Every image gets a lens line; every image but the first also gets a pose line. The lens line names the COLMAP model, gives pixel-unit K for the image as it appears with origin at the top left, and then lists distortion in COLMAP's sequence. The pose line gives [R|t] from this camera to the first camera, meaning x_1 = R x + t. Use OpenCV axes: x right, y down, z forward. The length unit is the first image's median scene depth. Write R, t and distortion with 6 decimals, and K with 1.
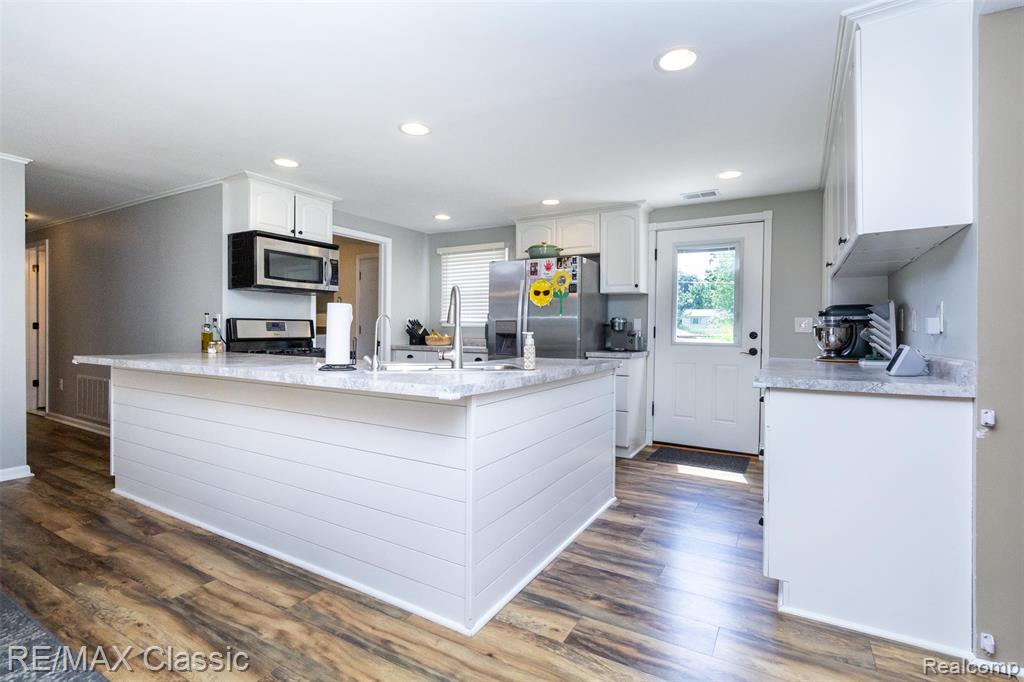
lens RADIAL K [[477.6, 0, 510.0], [0, 477.6, 335.4], [0, 0, 1]] dist [0.000785, -0.000019]
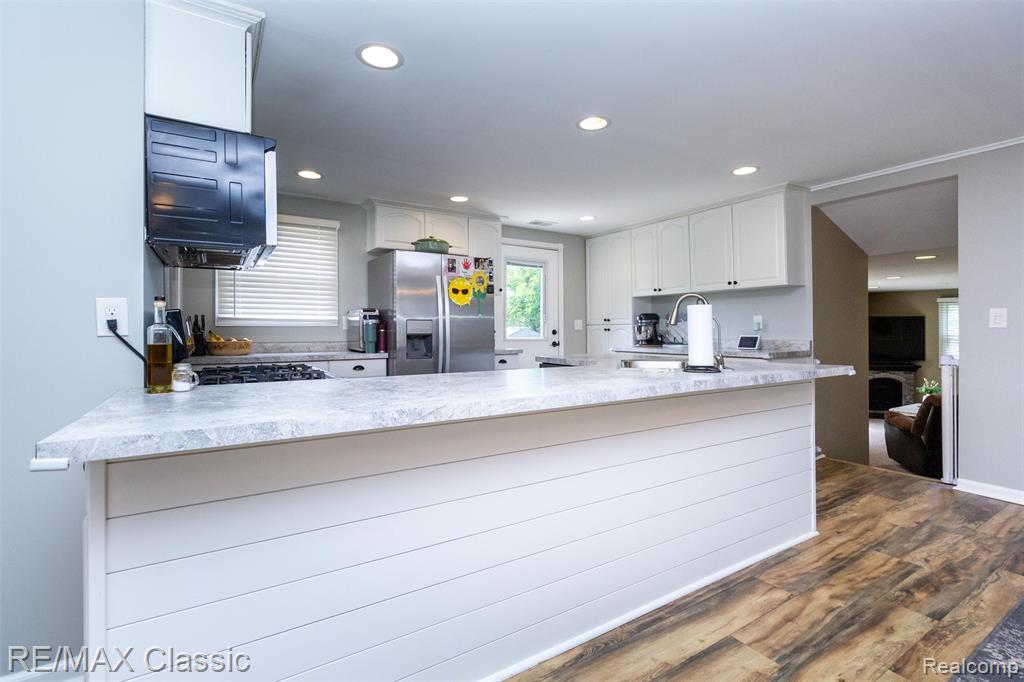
lens RADIAL K [[477.6, 0, 510.0], [0, 477.6, 335.4], [0, 0, 1]] dist [0.000785, -0.000019]
pose [[0.459849, -0.020612, 0.887758, -0.940905], [0.017294, 0.999749, 0.014254, -0.015976], [-0.887829, 0.008798, 0.460090, 0.593839]]
